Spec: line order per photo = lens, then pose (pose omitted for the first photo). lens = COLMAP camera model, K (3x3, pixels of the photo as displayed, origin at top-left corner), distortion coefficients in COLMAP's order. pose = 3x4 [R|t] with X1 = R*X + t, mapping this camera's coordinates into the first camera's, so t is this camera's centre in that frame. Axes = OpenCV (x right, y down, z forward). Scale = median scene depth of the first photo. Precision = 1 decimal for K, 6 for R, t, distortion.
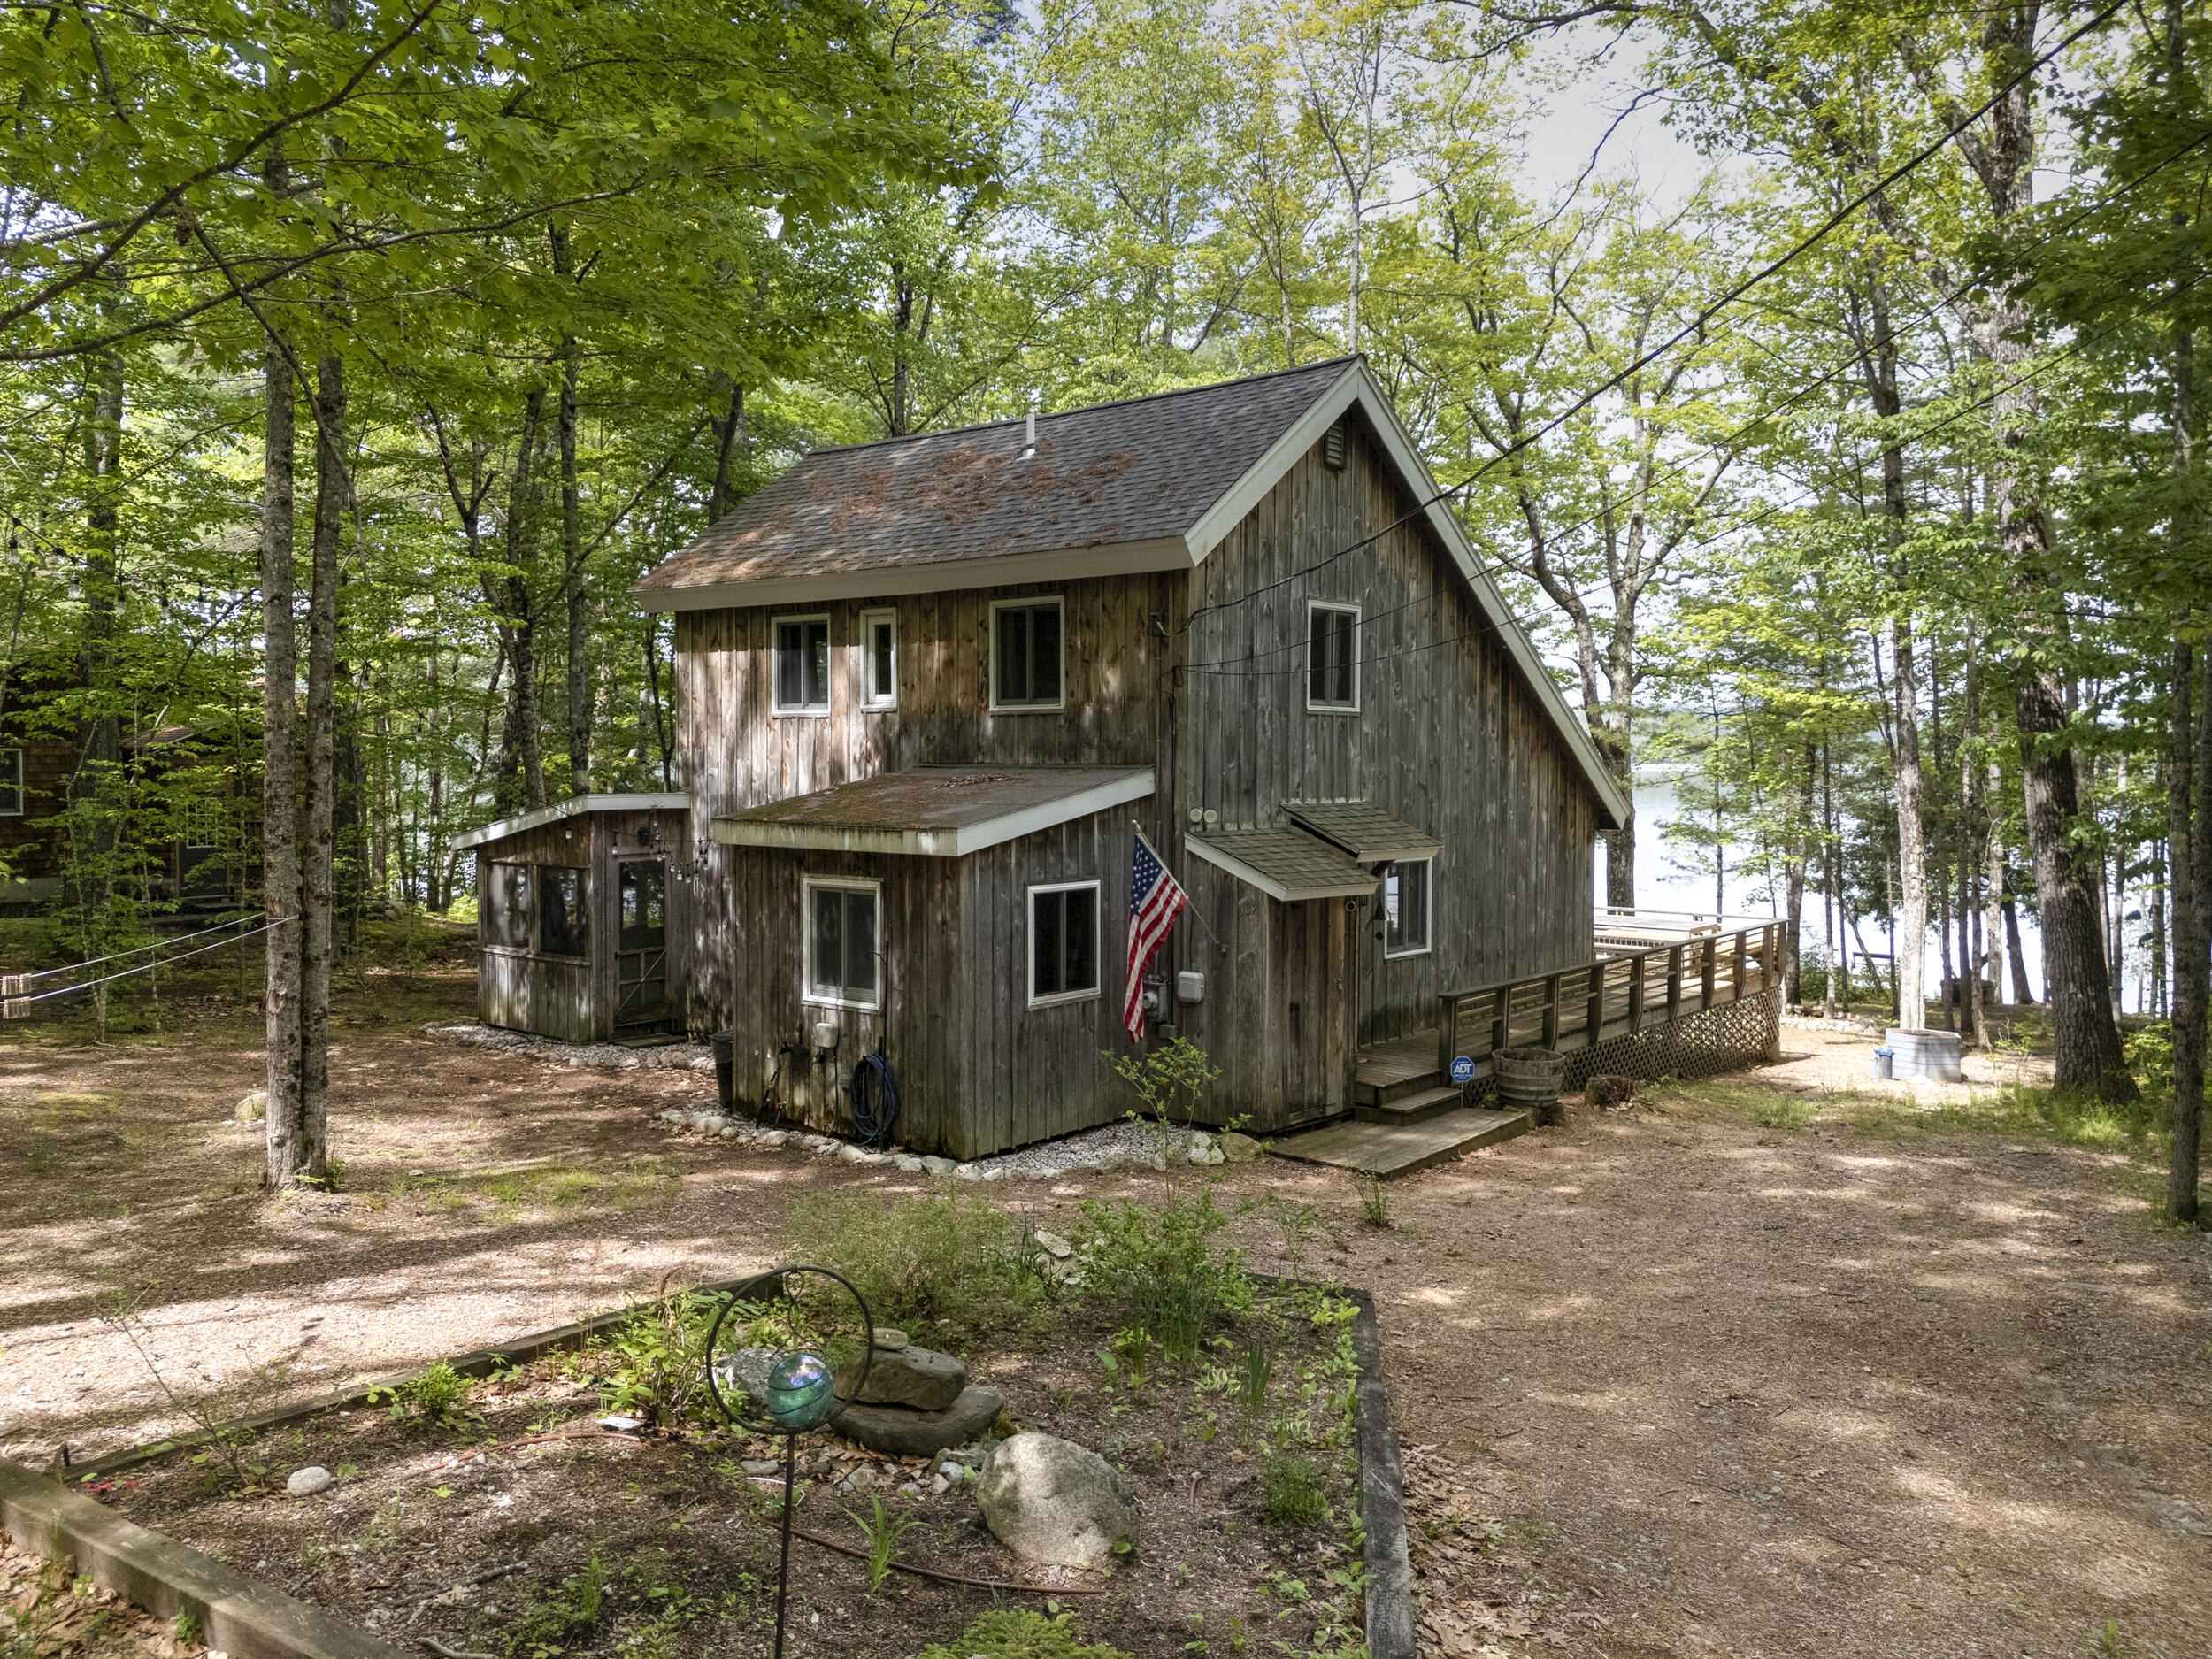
lens RADIAL K [[1611.1, 0, 1115.8], [0, 1611.1, 832.1], [0, 0, 1]] dist [0.067290, -0.068721]
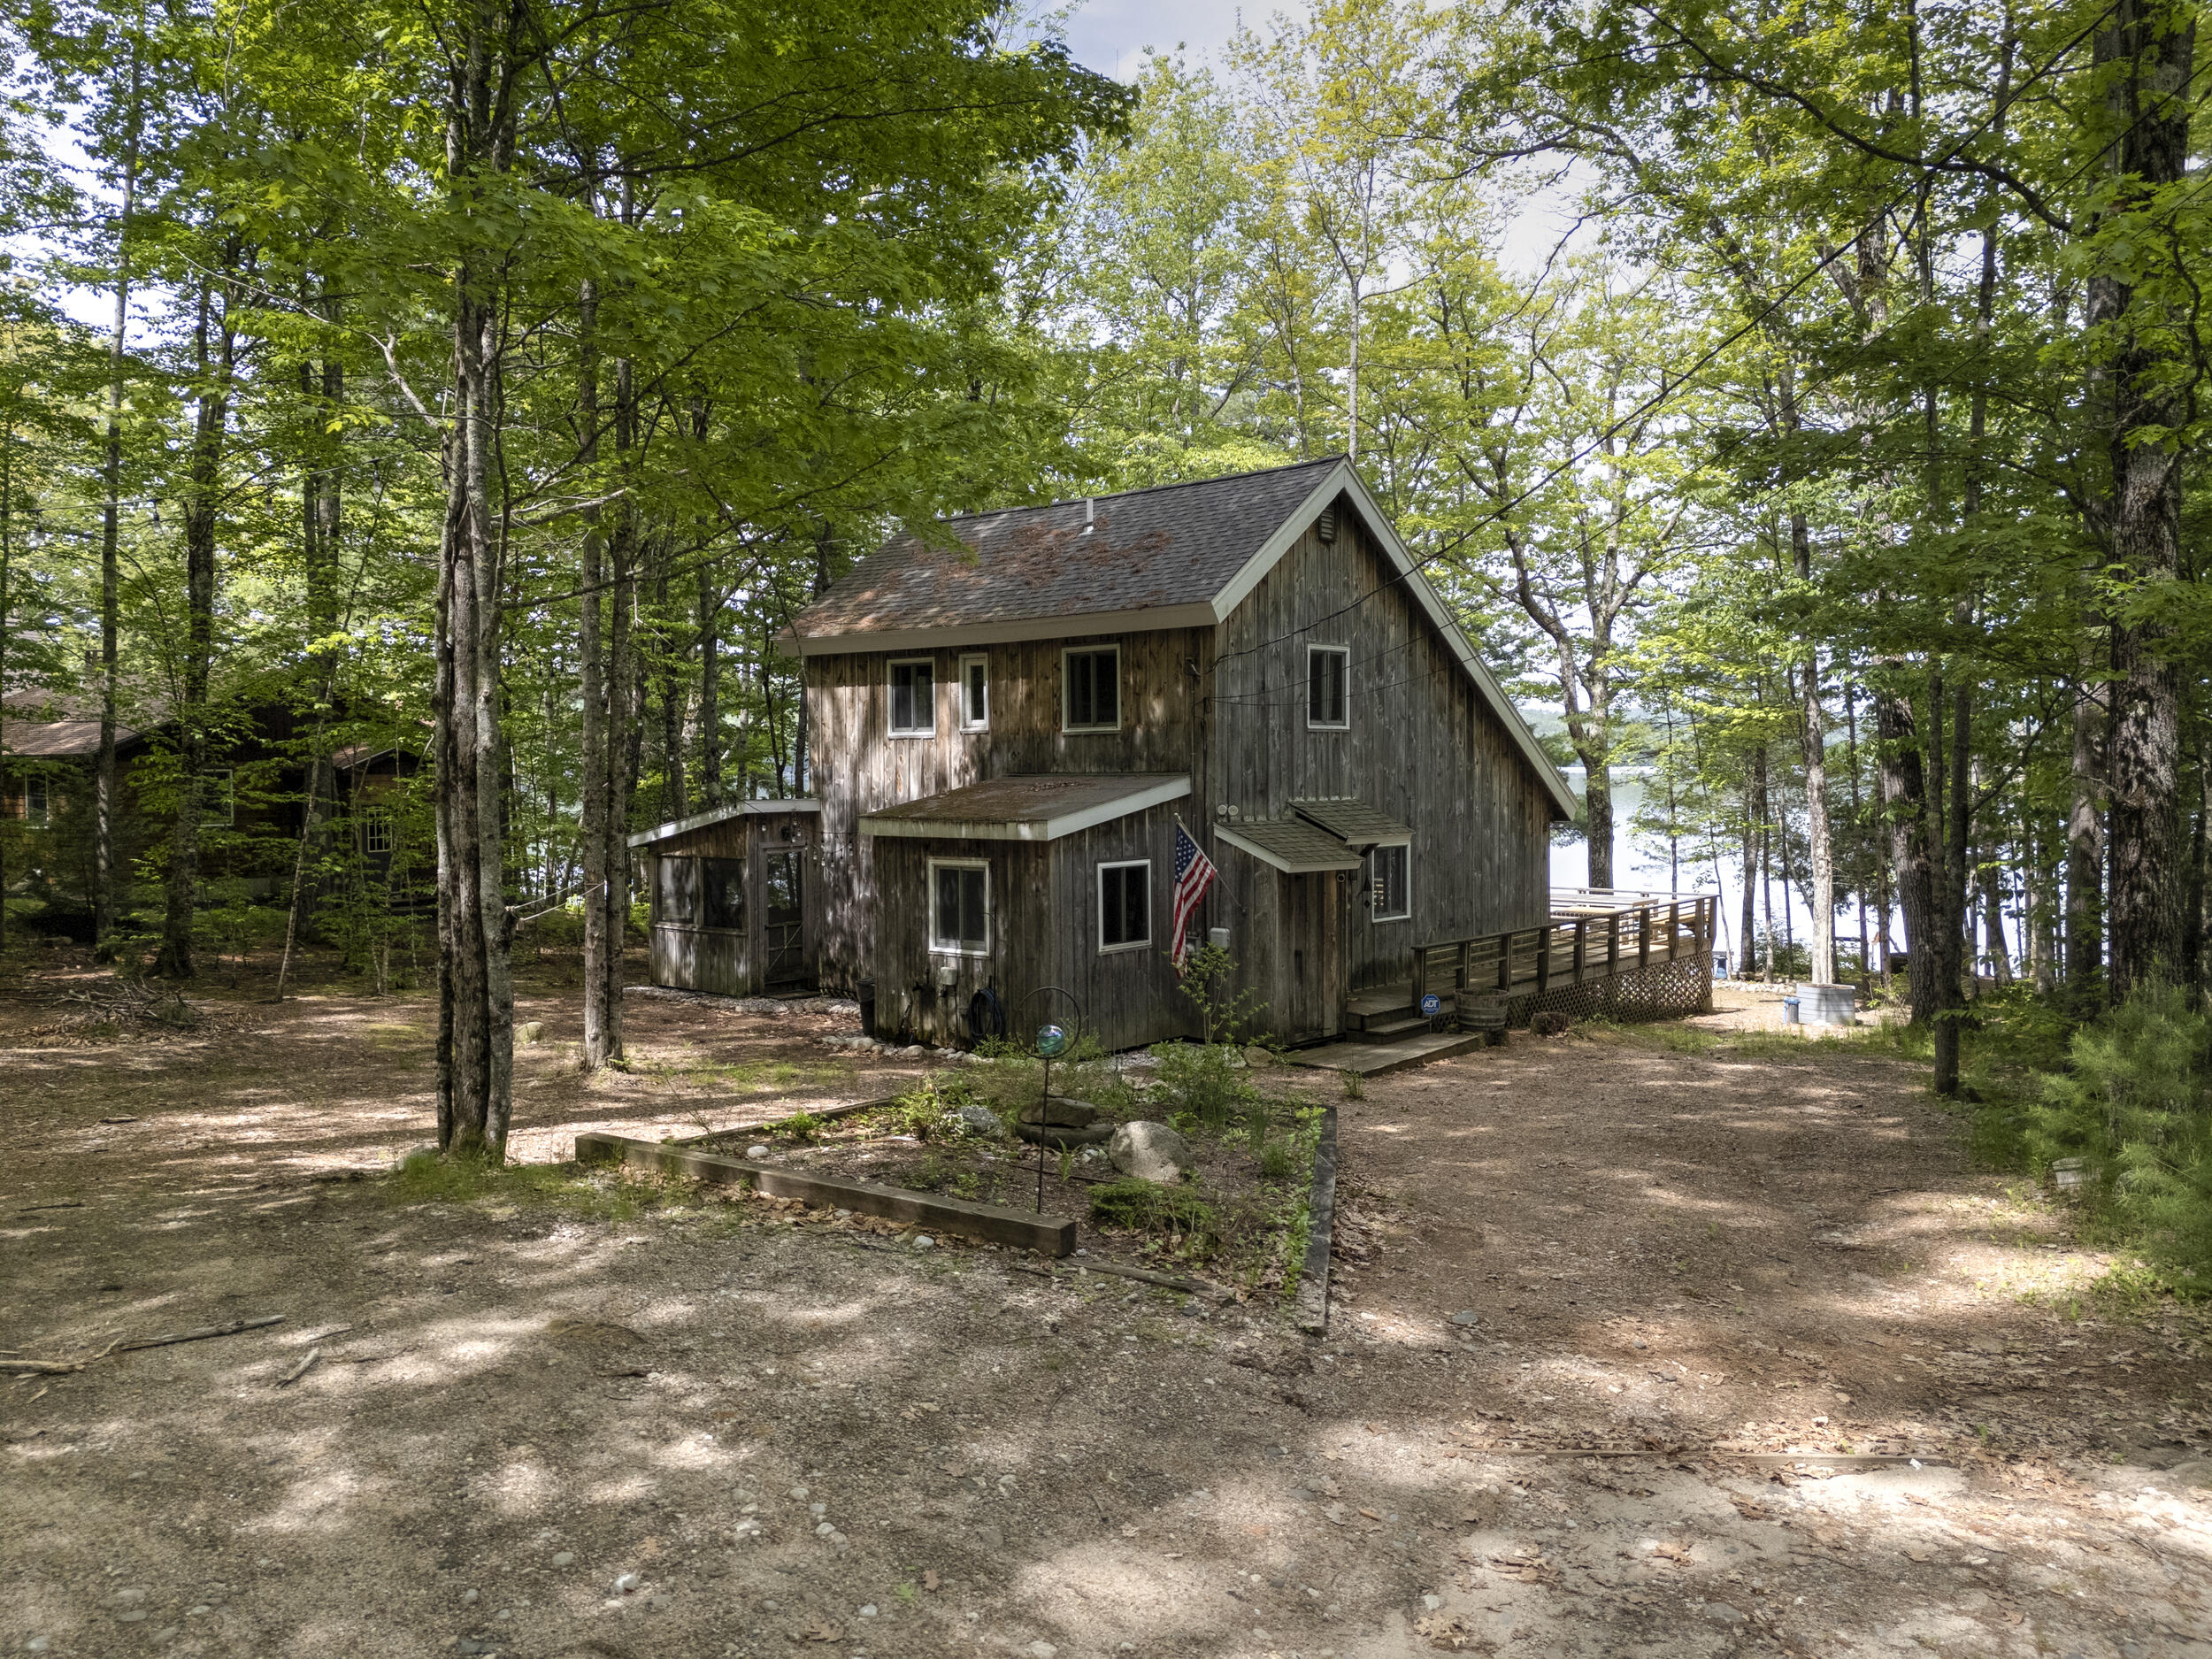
lens RADIAL K [[1611.1, 0, 1094.2], [0, 1611.1, 826.3], [0, 0, 1]] dist [0.067290, -0.068721]
pose [[0.999459, -0.010335, -0.031218, -0.011774], [0.010055, 0.999908, -0.009110, 0.011511], [0.031310, 0.008791, 0.999471, -0.270659]]
